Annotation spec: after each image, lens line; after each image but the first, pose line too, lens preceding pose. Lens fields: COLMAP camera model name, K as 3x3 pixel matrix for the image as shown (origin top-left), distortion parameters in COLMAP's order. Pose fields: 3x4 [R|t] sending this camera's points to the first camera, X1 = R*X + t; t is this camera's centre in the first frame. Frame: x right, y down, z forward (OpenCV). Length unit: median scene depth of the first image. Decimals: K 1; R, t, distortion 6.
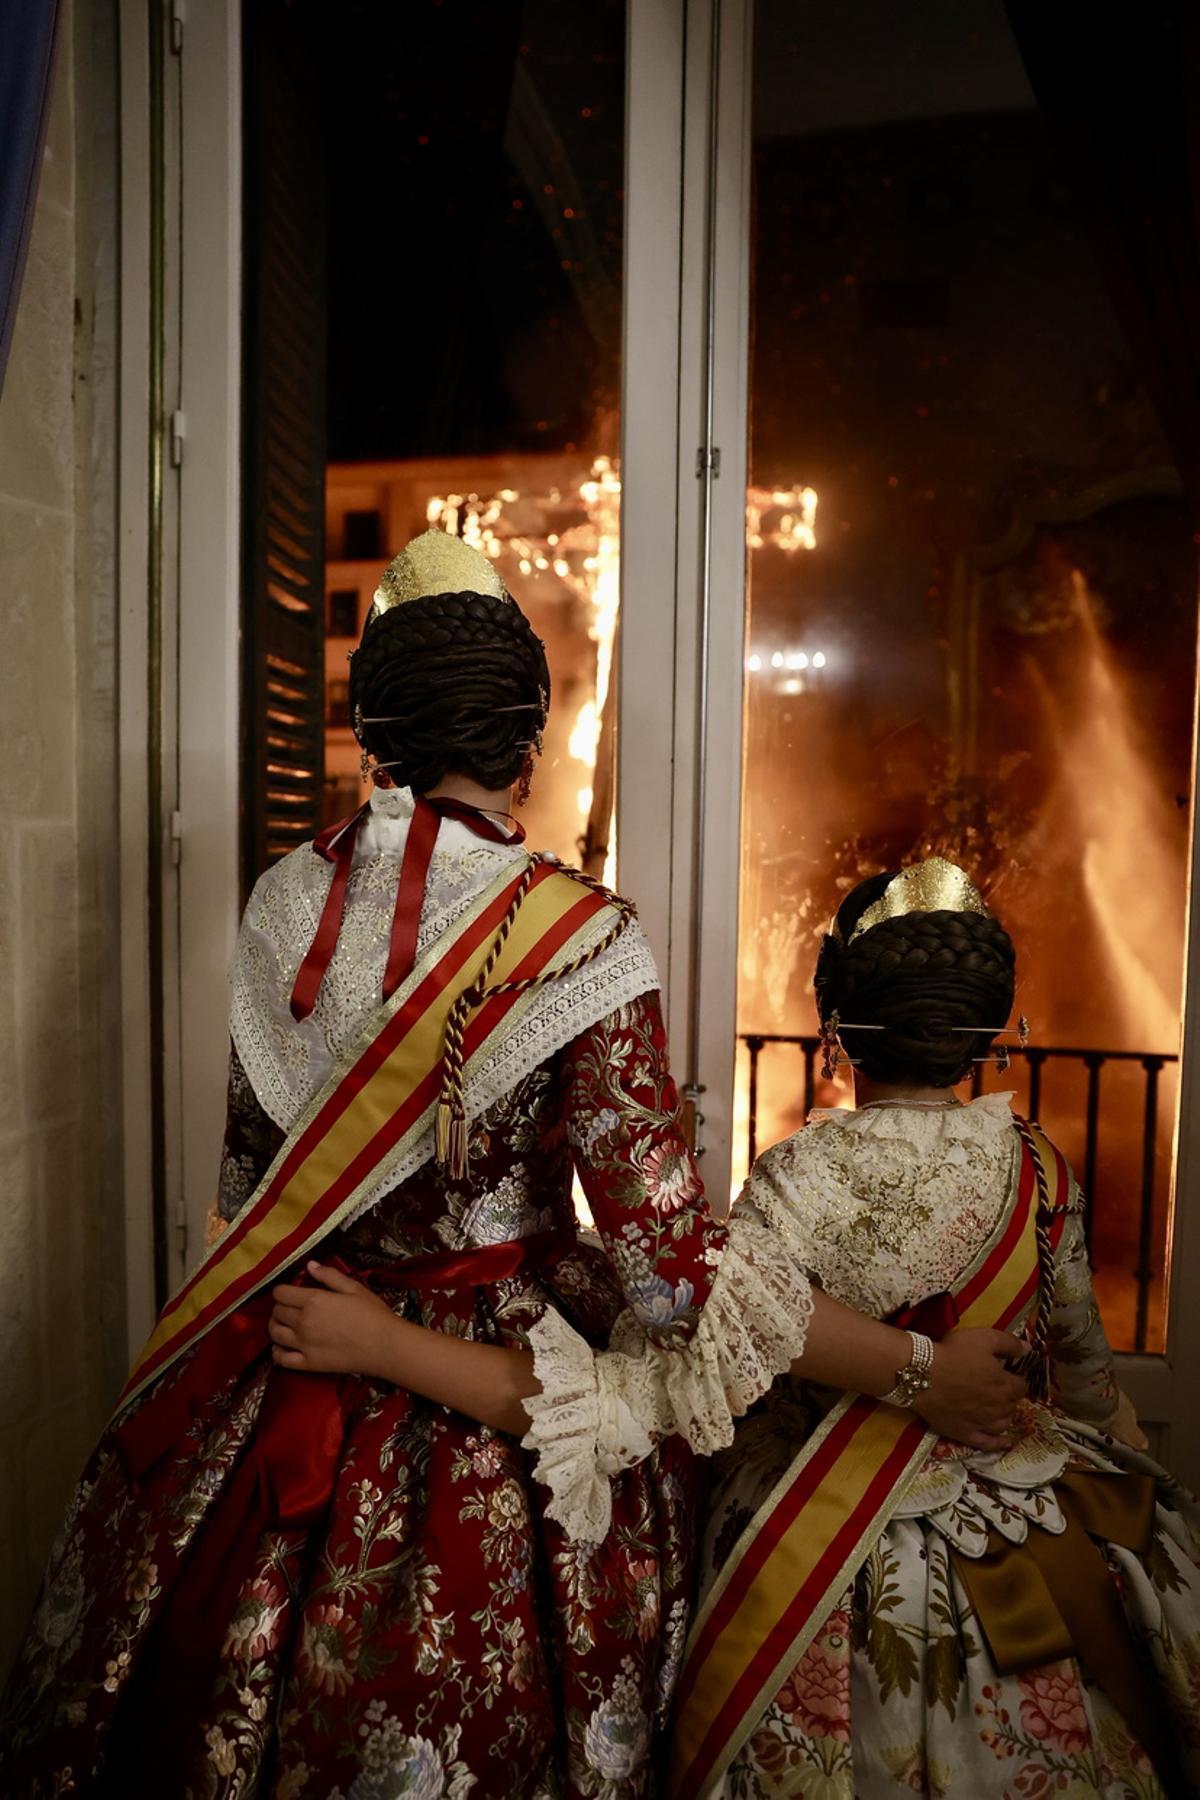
lens RADIAL K [[1277.2, 0, 600.0], [0, 1277.2, 900.0], [0, 0, 1]] dist [-0.004983, 0.034825]
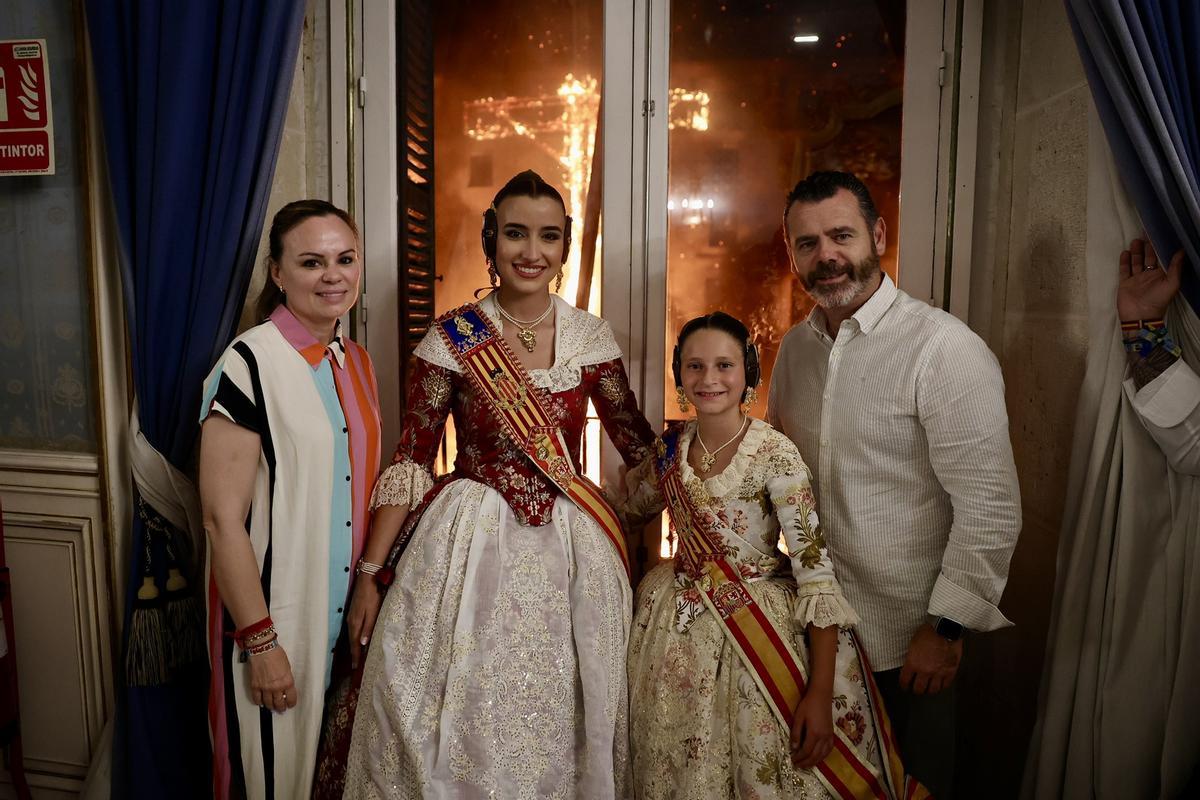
lens RADIAL K [[915.8, 0, 600.0], [0, 915.8, 400.0], [0, 0, 1]] dist [0.005782, 0.004079]
pose [[0.998934, -0.013125, 0.044258, -0.084258], [0.011550, 0.999297, 0.035655, 0.067782], [-0.044695, -0.035106, 0.998384, -0.584600]]
